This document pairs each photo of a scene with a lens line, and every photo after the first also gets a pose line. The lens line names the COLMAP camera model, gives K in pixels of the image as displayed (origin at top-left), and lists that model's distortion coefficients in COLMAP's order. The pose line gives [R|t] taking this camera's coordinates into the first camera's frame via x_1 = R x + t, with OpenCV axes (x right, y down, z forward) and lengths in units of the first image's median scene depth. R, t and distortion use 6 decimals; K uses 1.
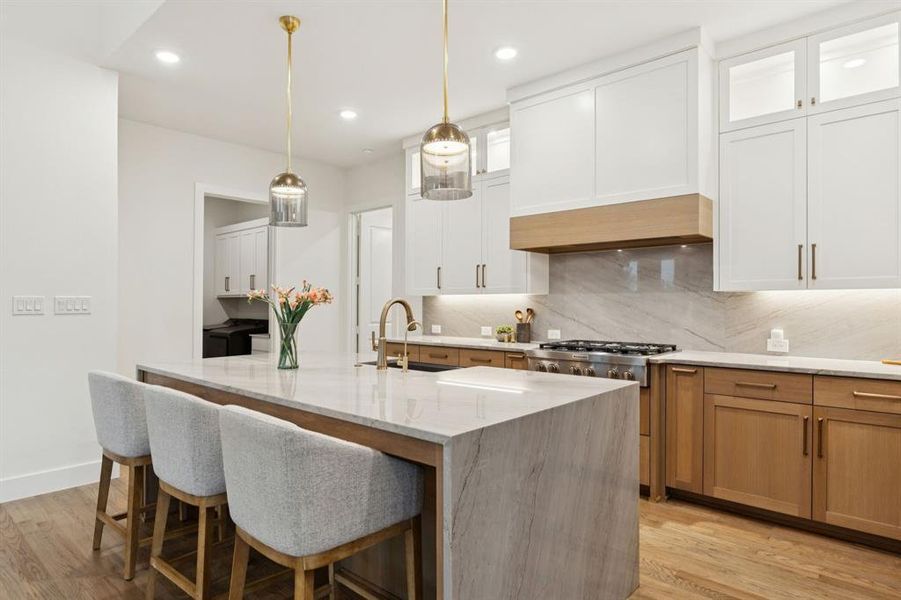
lens RADIAL K [[424.1, 0, 450.5], [0, 424.1, 300.0], [0, 0, 1]] dist [-0.002418, -0.000328]
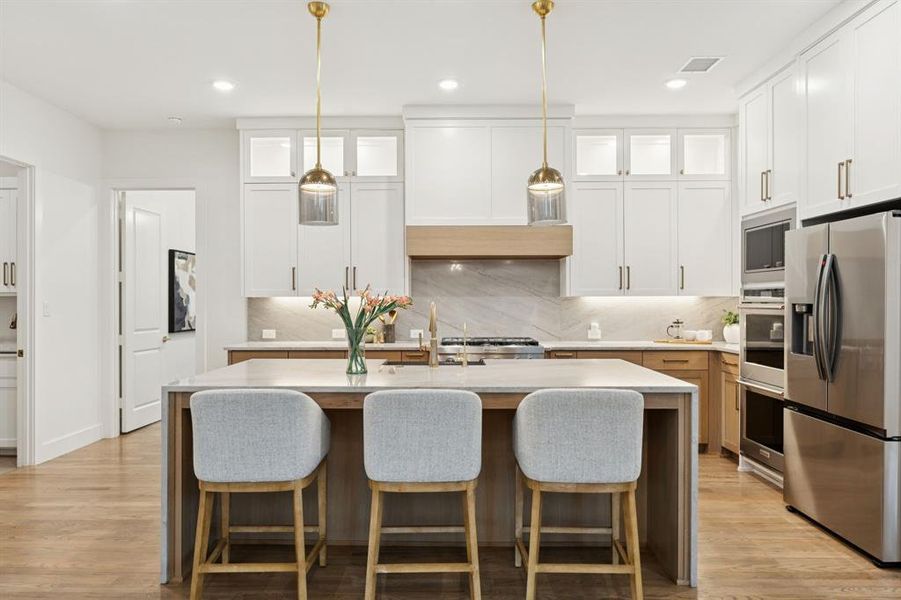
lens RADIAL K [[434.1, 0, 450.5], [0, 434.1, 300.0], [0, 0, 1]] dist [0.002003, 0.000074]
pose [[0.842180, 0.003183, 0.539187, -0.384280], [-0.001421, 0.999992, -0.003684, -0.002751], [-0.539195, 0.002337, 0.842178, 0.018422]]
